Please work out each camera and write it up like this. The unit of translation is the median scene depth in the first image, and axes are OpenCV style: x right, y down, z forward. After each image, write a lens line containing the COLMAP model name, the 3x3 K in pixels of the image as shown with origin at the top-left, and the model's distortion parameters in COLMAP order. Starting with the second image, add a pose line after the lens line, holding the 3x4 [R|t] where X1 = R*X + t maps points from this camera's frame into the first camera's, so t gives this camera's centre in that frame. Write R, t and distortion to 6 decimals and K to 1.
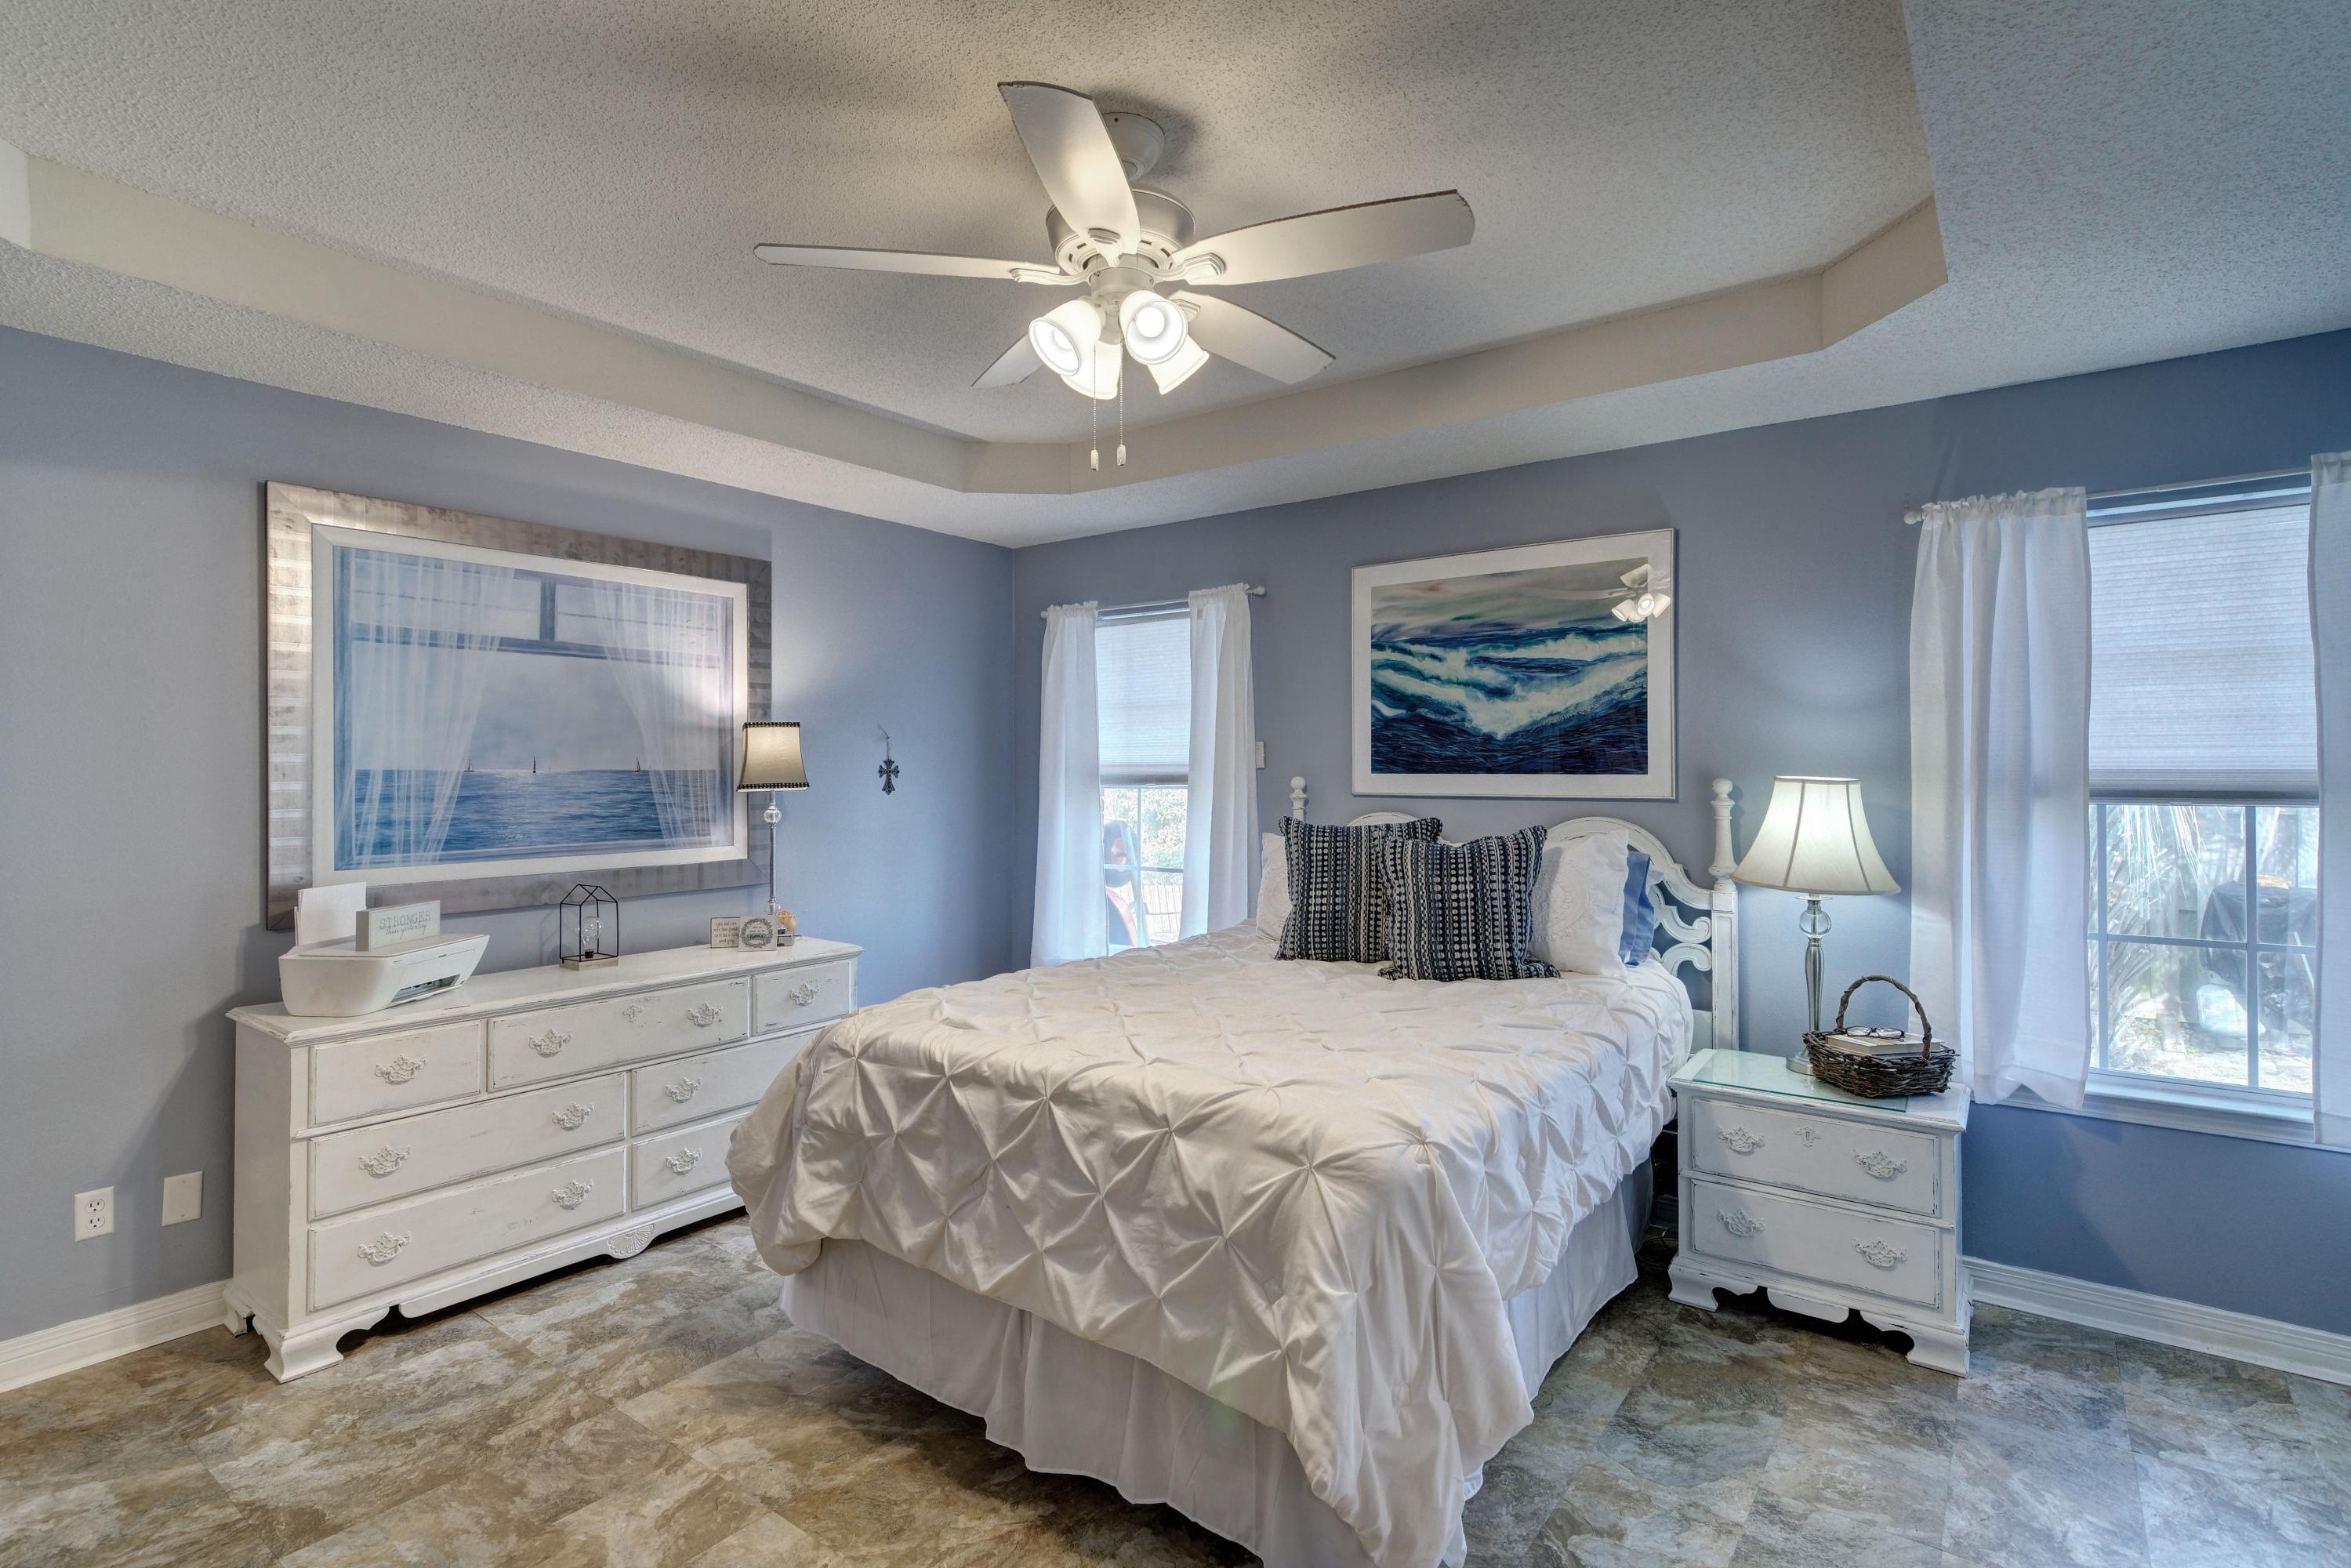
lens RADIAL K [[1128.1, 0, 1185.2], [0, 1128.1, 765.4], [0, 0, 1]] dist [0.004131, 0.000167]
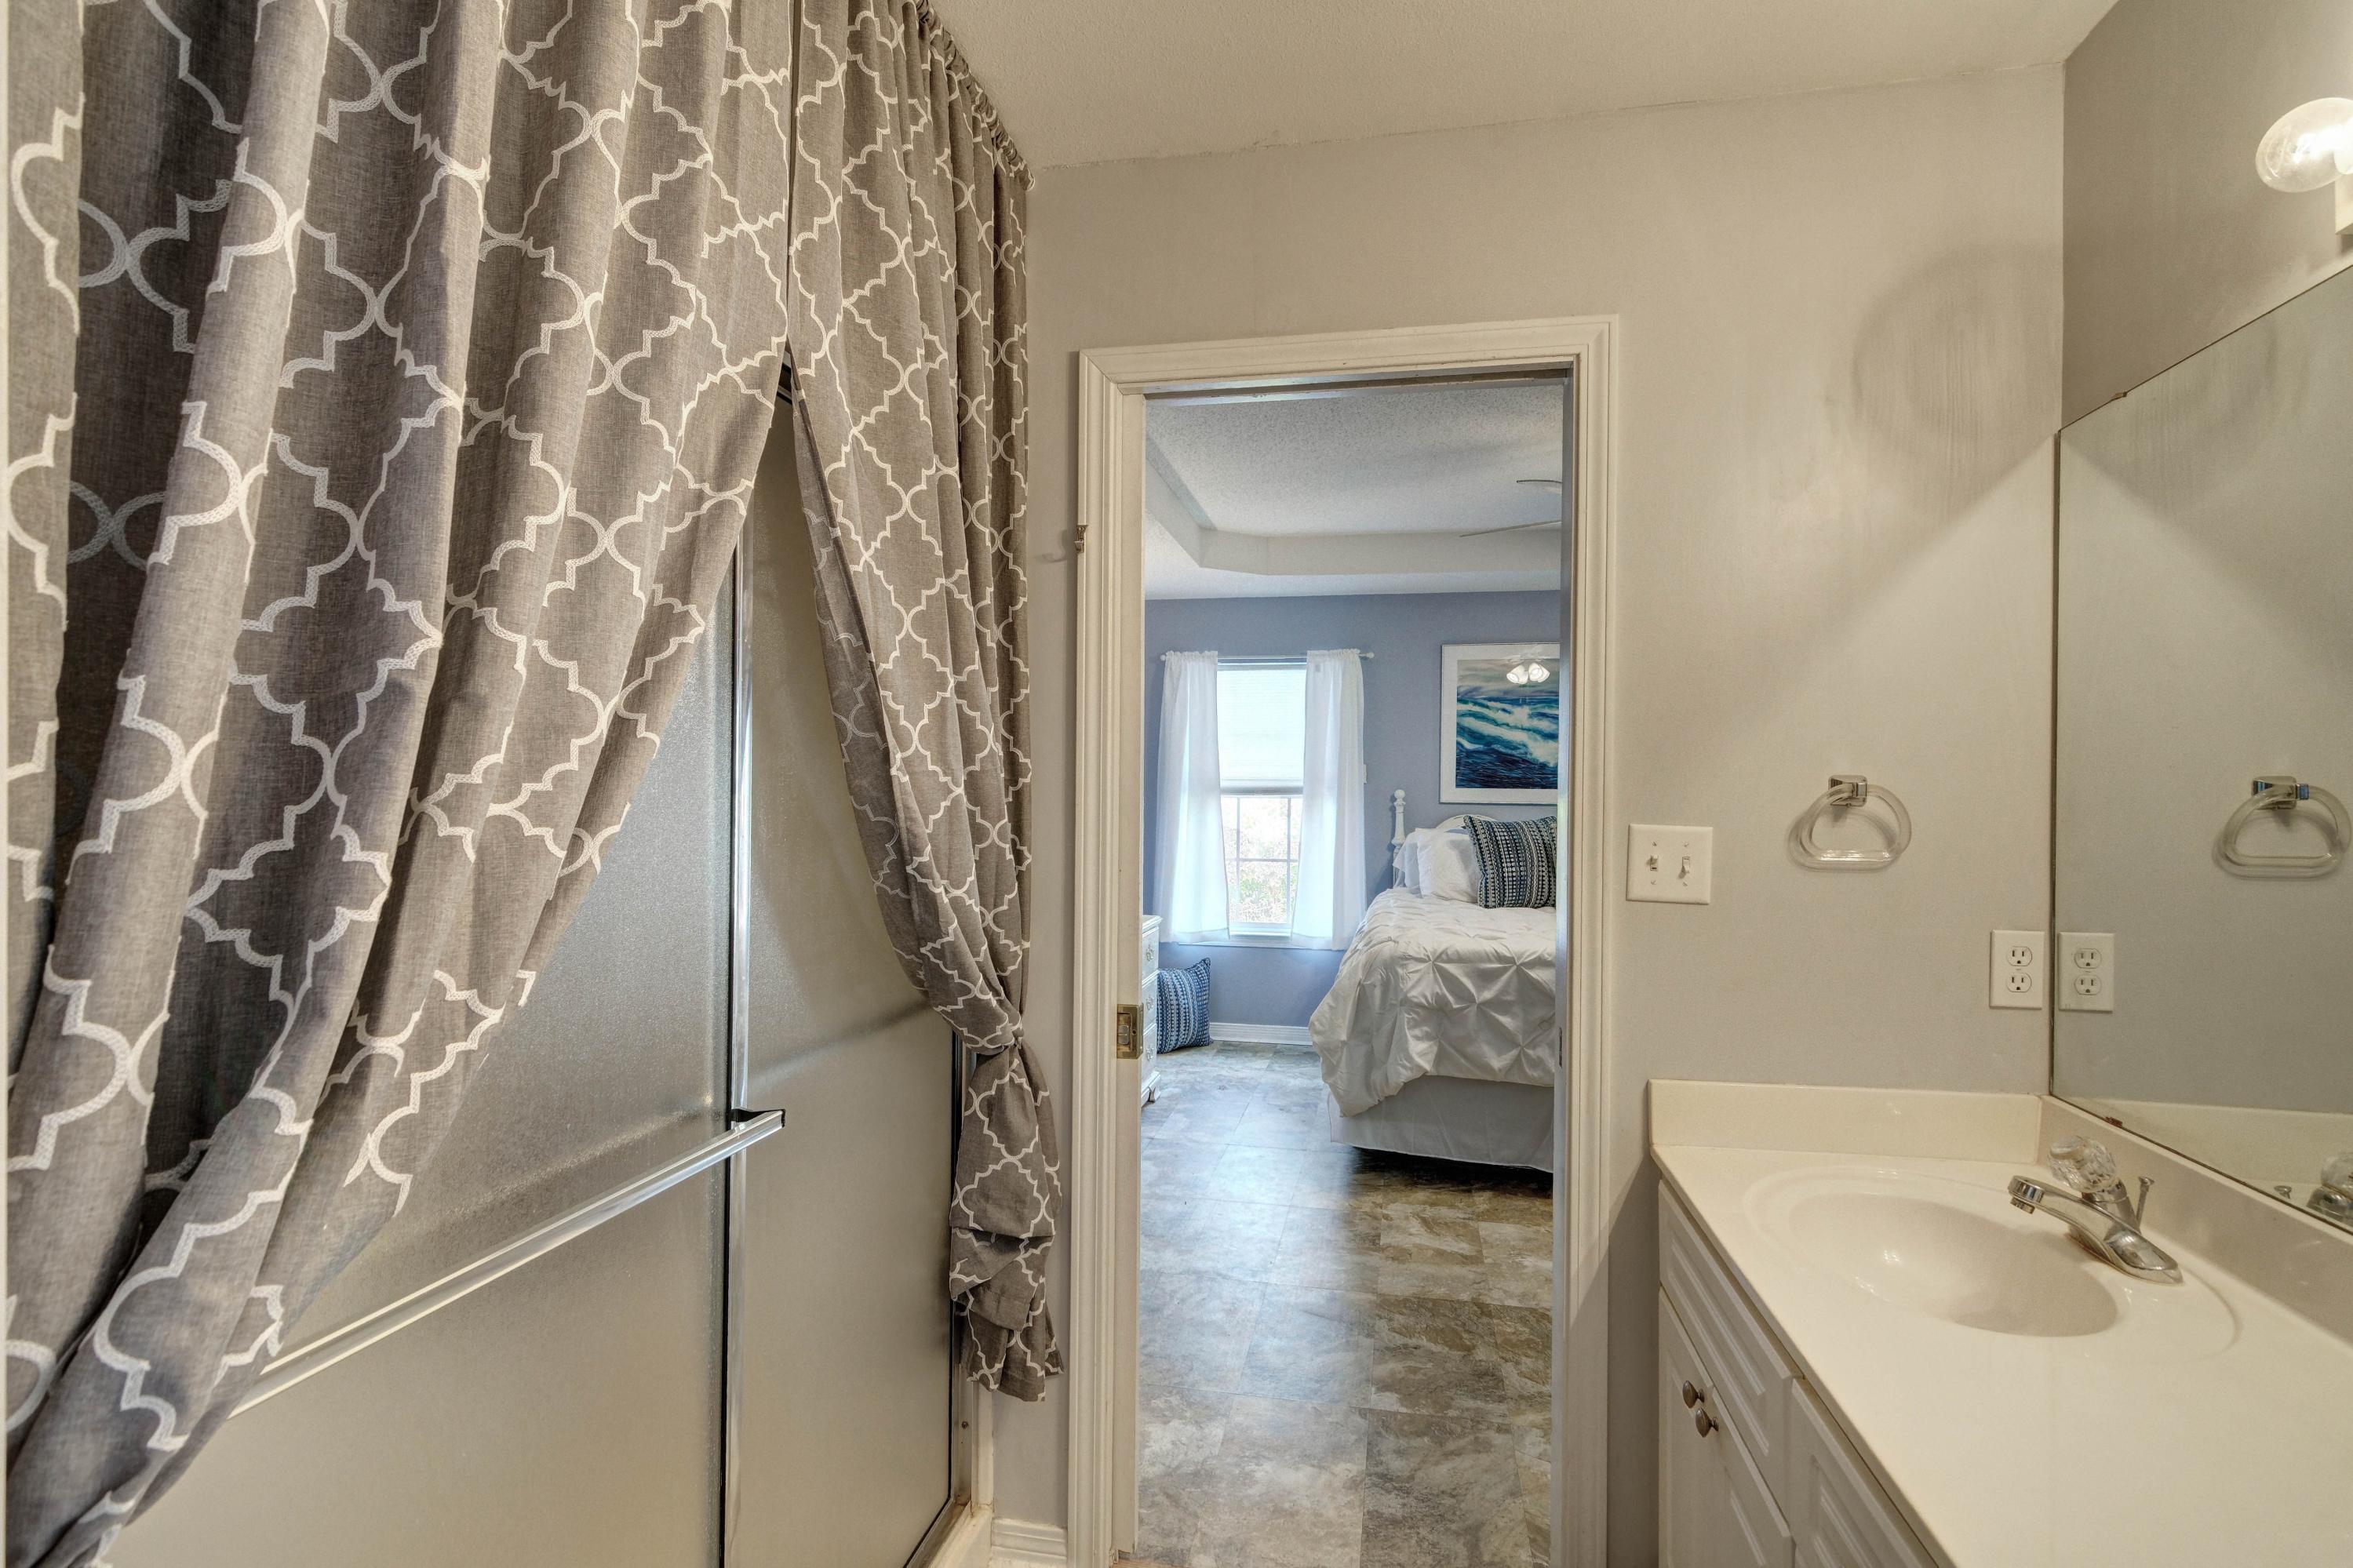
lens RADIAL K [[1134.0, 0, 1179.6], [0, 1134.0, 796.0], [0, 0, 1]] dist [0.005772, -0.000080]
pose [[0.904984, 0.009276, 0.425344, -0.852635], [-0.013716, 0.999879, 0.007376, 0.012626], [-0.425224, -0.012509, 0.905002, -0.188943]]
